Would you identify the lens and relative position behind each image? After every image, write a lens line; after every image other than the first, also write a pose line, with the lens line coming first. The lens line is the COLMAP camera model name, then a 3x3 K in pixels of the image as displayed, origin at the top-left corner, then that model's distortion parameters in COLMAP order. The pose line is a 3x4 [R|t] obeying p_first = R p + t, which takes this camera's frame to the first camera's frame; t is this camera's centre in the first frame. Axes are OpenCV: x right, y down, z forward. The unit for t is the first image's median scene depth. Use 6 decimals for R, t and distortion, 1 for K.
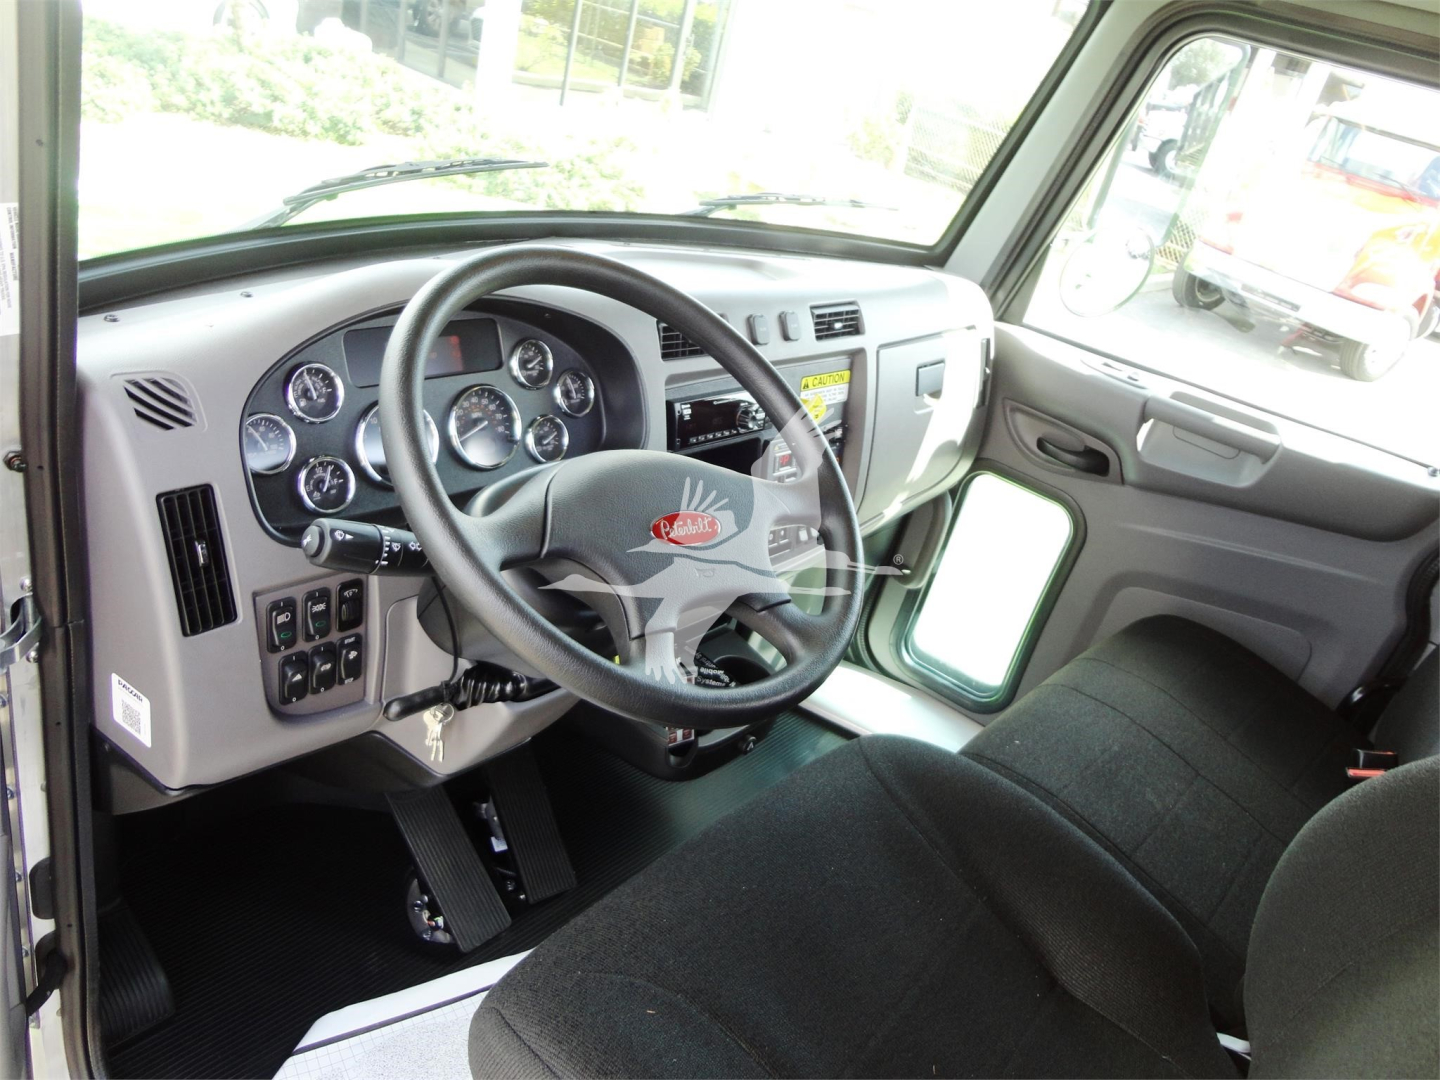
lens RADIAL K [[1045.2, 0, 718.3], [0, 1045.2, 537.5], [0, 0, 1]] dist [-0.005416, 0.007764]
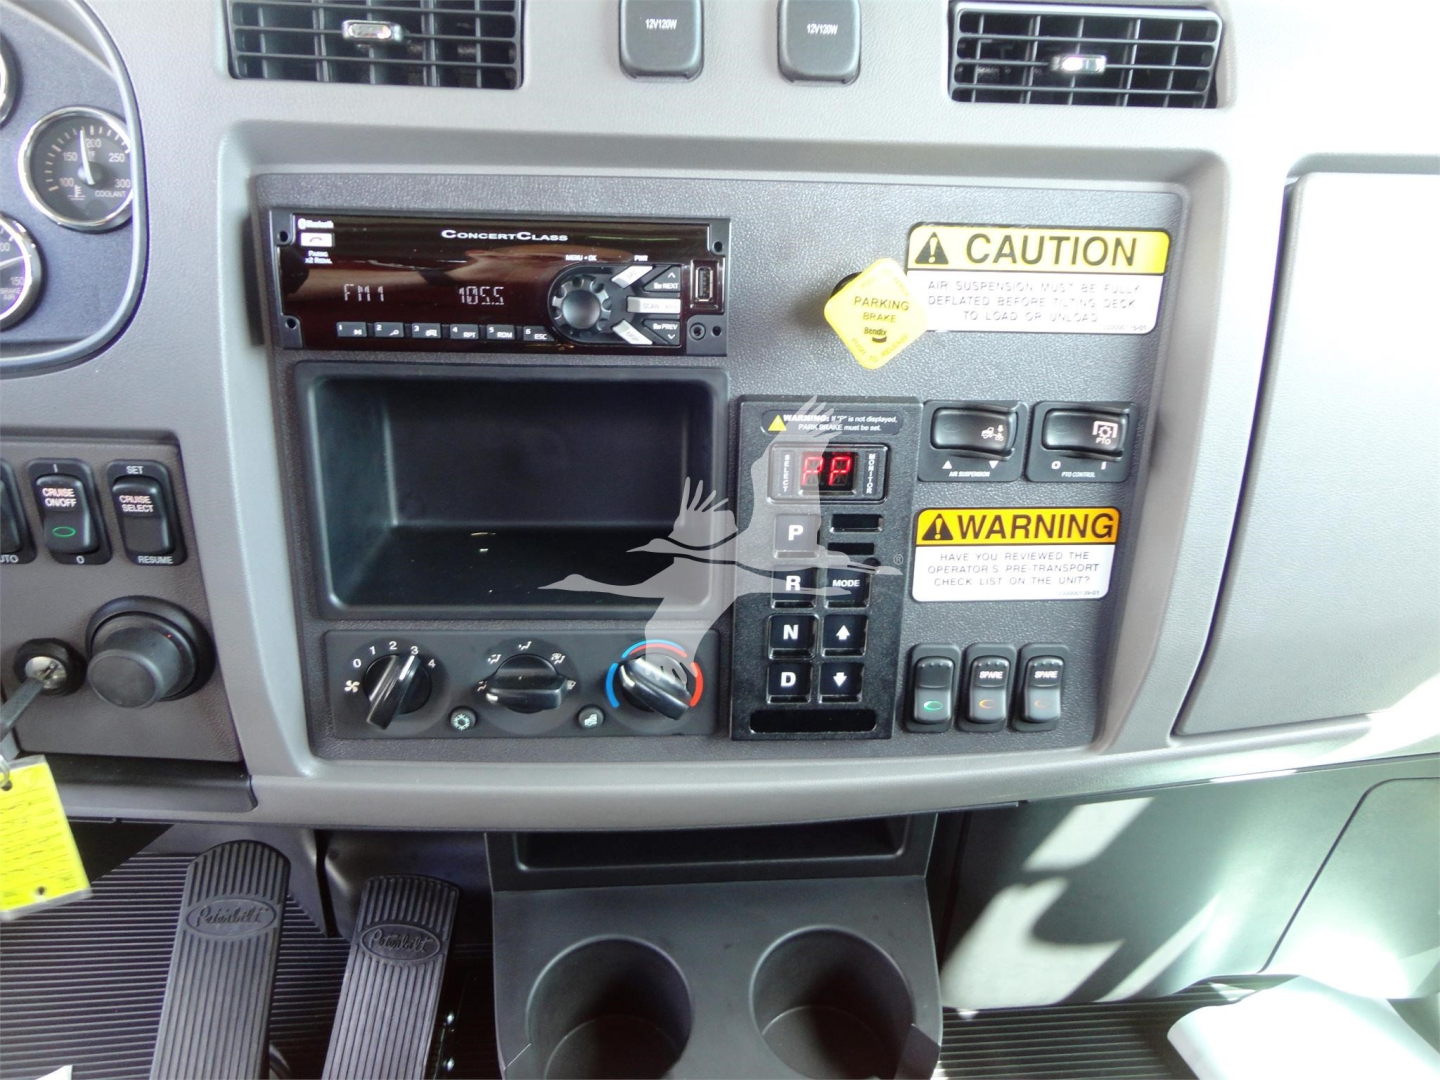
lens RADIAL K [[1045.2, 0, 718.3], [0, 1045.2, 537.5], [0, 0, 1]] dist [-0.005416, 0.007764]
pose [[0.842998, -0.101760, 0.528205, -0.143346], [-0.024241, 0.973759, 0.226285, -0.131906], [-0.537371, -0.203562, 0.818410, 0.761101]]
